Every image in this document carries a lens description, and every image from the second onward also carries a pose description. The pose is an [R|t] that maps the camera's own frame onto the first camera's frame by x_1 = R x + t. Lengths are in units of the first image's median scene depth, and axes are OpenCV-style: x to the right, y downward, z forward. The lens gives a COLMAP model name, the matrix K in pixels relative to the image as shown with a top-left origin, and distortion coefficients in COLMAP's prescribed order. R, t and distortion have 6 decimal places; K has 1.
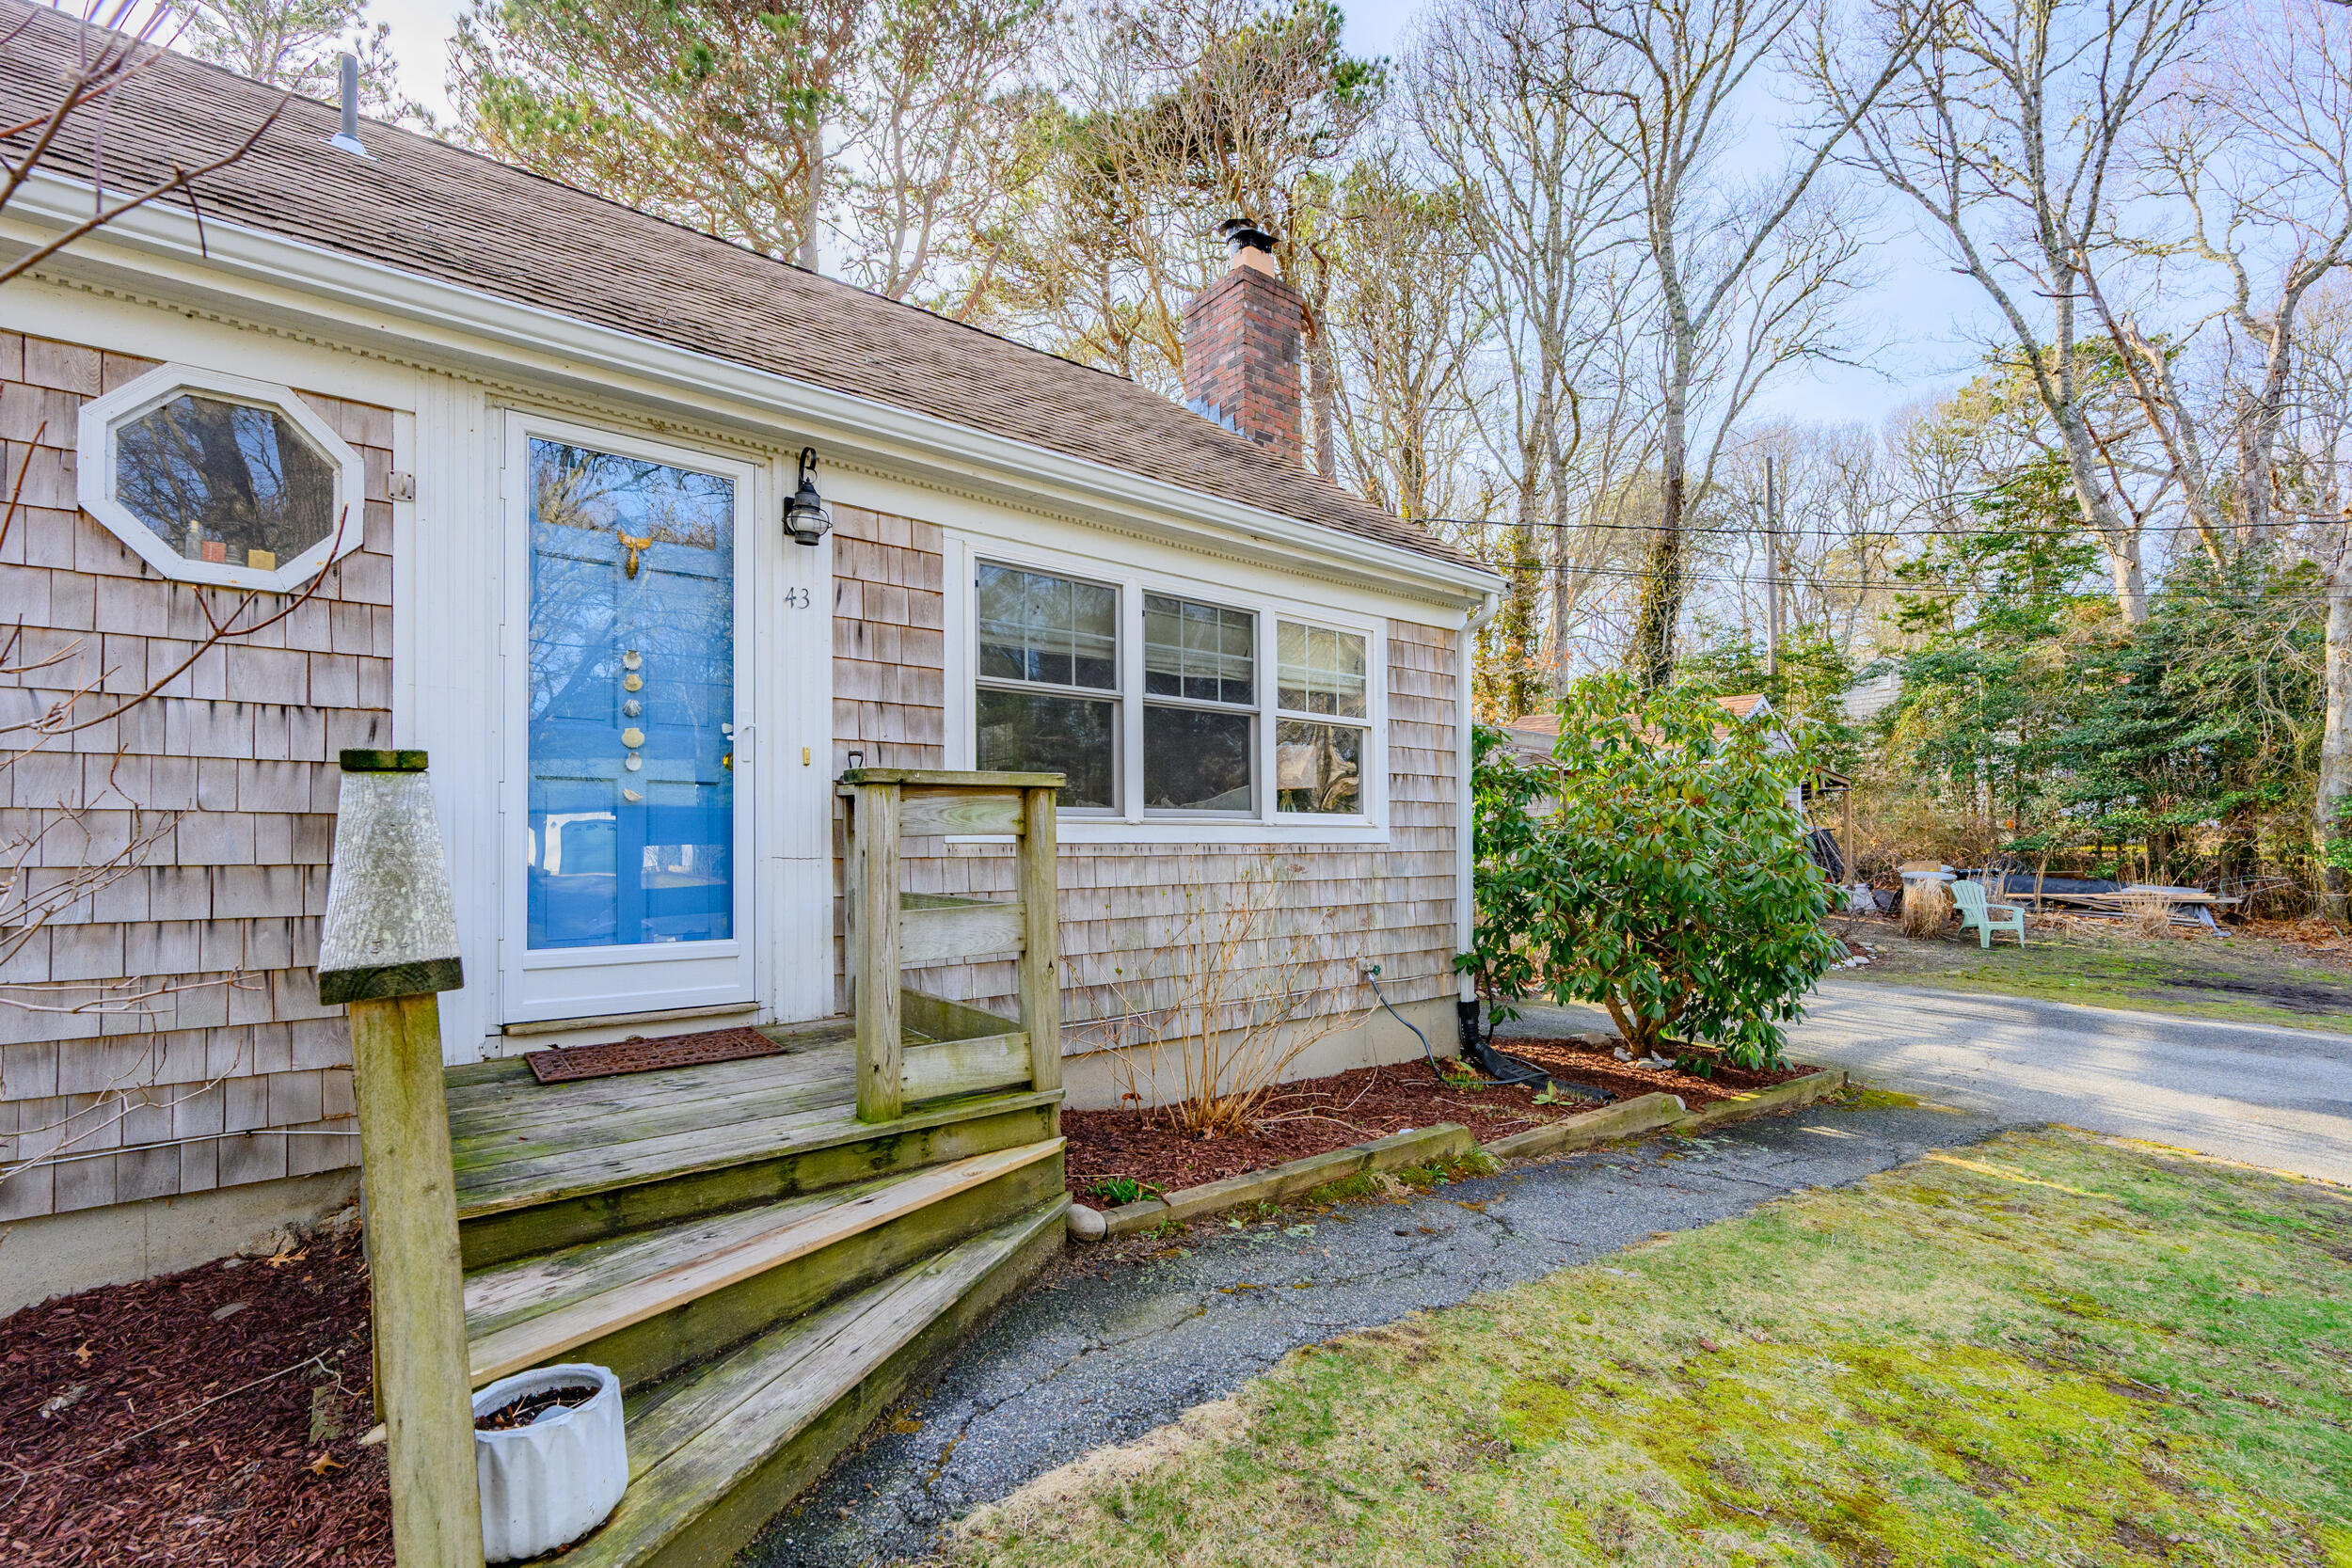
lens RADIAL K [[1035.4, 0, 1165.2], [0, 1035.4, 842.1], [0, 0, 1]] dist [0.001347, -0.001041]
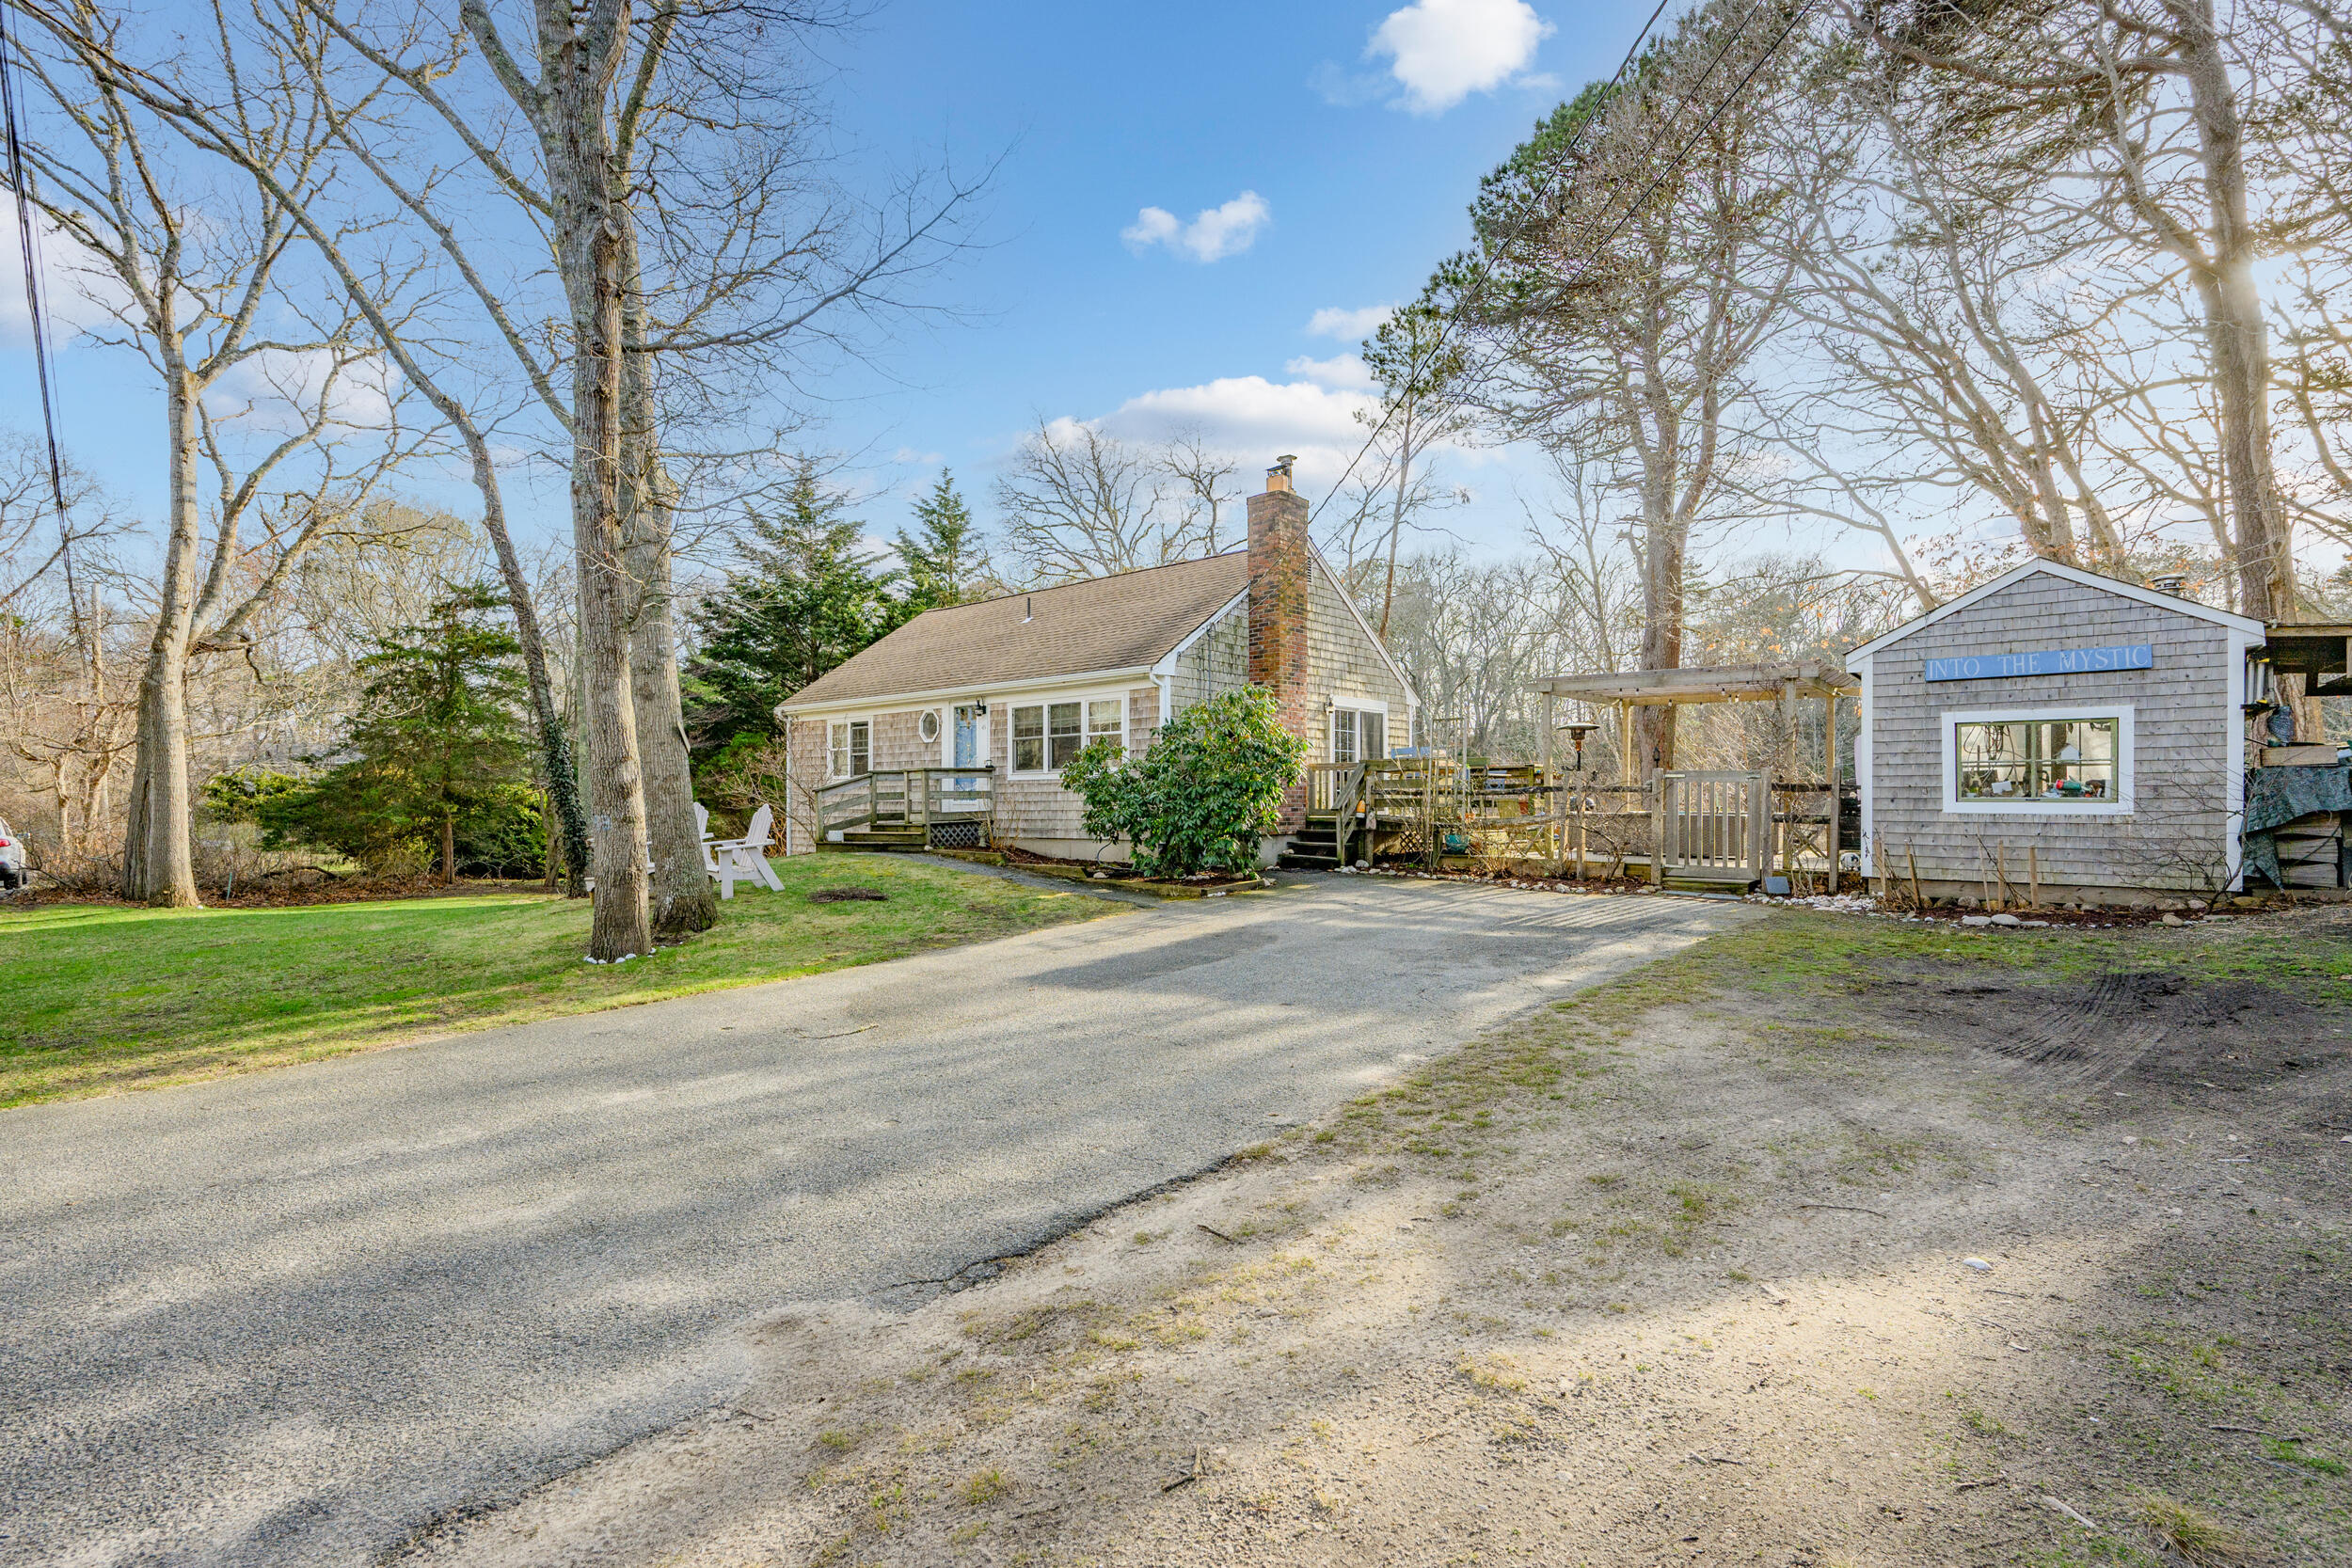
lens RADIAL K [[1066.9, 0, 1183.4], [0, 1066.9, 795.2], [0, 0, 1]] dist [-0.000679, -0.000164]
pose [[0.180935, -0.003359, -0.983489, 3.155609], [0.006563, 0.999976, -0.002208, 0.057243], [0.983473, -0.006055, 0.180953, 0.719159]]
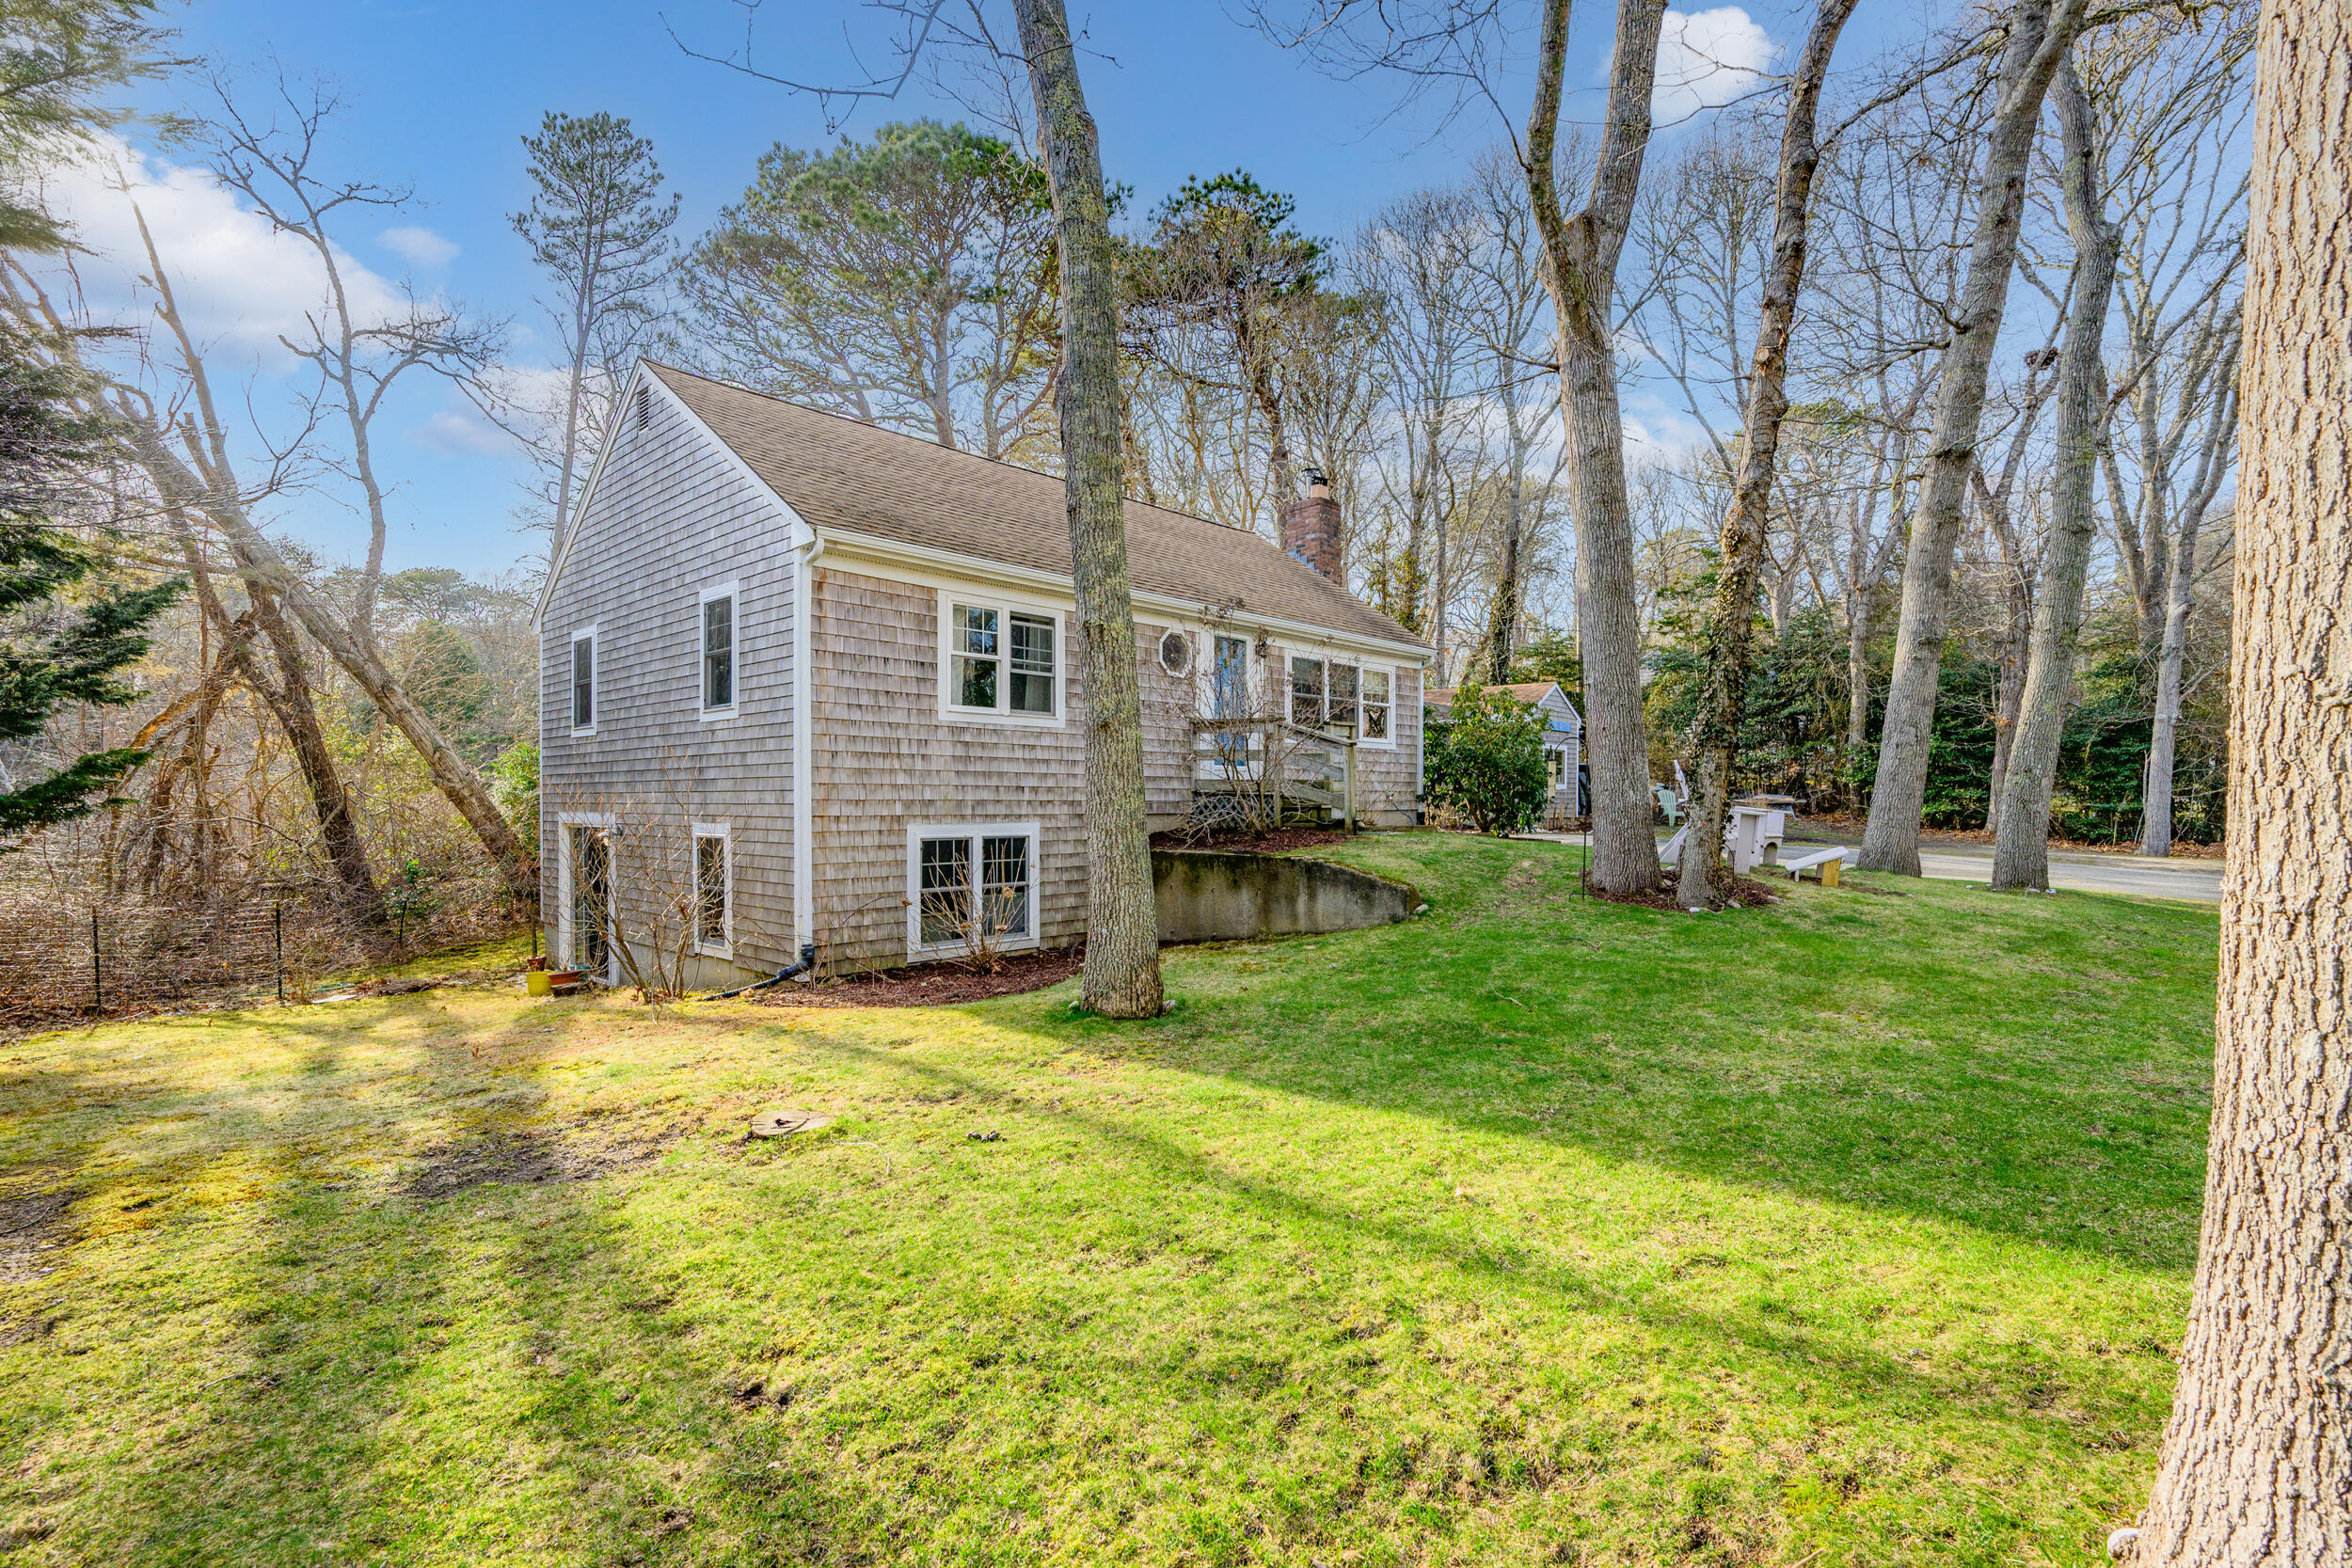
lens RADIAL K [[1066.9, 0, 1161.9], [0, 1066.9, 796.6], [0, 0, 1]] dist [-0.000679, -0.000164]
pose [[0.992132, 0.006248, 0.125038, -0.808183], [-0.006729, 0.999972, 0.003421, 0.129305], [-0.125013, -0.004235, 0.992146, -1.848798]]
